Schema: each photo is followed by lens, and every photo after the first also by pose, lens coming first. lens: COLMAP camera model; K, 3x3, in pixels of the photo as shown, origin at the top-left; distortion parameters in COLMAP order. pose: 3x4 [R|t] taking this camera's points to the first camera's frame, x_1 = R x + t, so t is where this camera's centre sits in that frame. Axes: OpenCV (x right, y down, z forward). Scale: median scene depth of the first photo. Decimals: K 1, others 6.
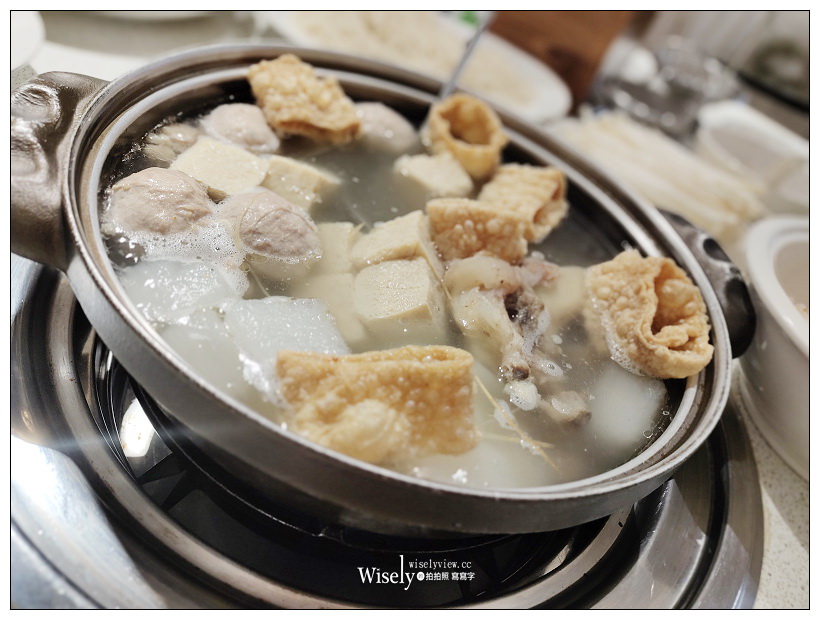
lens RADIAL K [[617.7, 0, 412.8], [0, 617.7, 309.3], [0, 0, 1]] dist [0.002755, 0.002137]
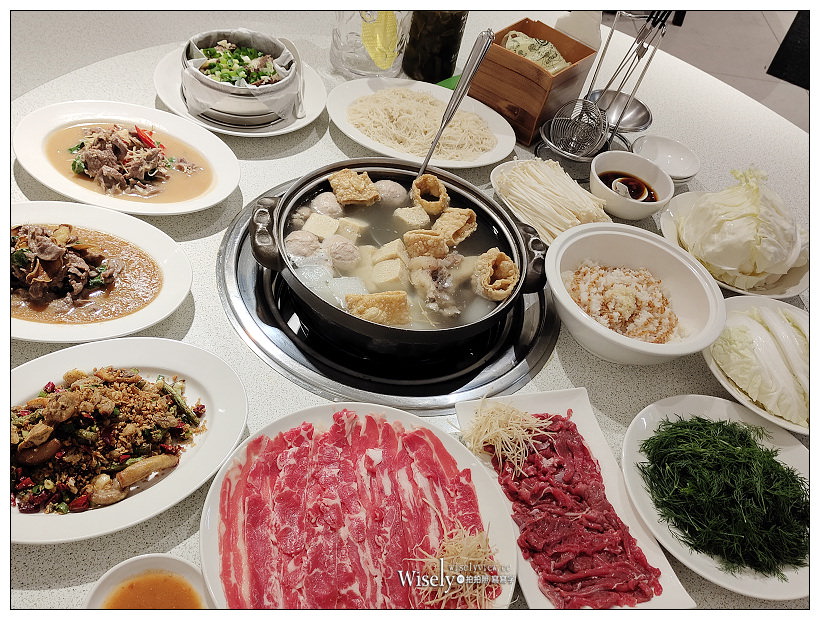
lens RADIAL K [[886.9, 0, 408.6], [0, 886.9, 310.6], [0, 0, 1]] dist [0.020234, 0.000000]
pose [[0.987291, -0.038811, -0.154111, 0.577416], [0.044719, 0.998384, 0.035056, 0.006487], [0.152501, -0.041502, 0.987431, -2.489868]]
